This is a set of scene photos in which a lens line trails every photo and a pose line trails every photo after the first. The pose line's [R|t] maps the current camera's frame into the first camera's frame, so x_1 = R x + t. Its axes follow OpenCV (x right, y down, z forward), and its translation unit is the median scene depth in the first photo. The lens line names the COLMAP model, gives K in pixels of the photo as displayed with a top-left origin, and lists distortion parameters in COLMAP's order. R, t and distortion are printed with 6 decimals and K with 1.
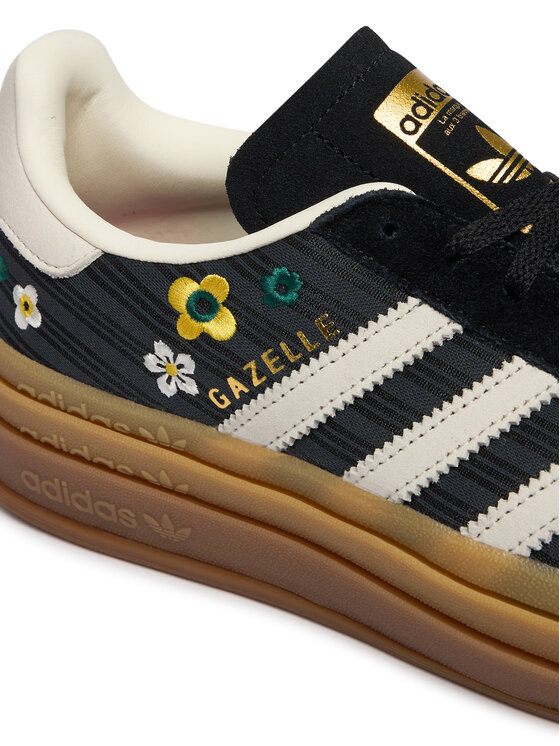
lens RADIAL K [[1793.1, 0, 280.0], [0, 1793.1, 373.0], [0, 0, 1]] dist [0.494171, -0.033331]
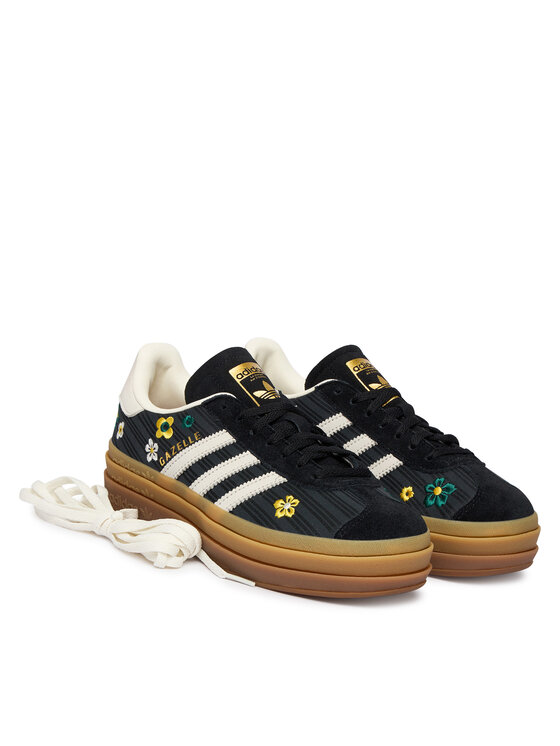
lens RADIAL K [[1739.9, 0, 280.0], [0, 1739.9, 373.0], [0, 0, 1]] dist [0.061616, 0.075374]
pose [[0.930163, 0.136850, -0.340690, 1.068440], [-0.236813, 0.932736, -0.271887, 0.597324], [0.280566, 0.333578, 0.900005, -1.491965]]
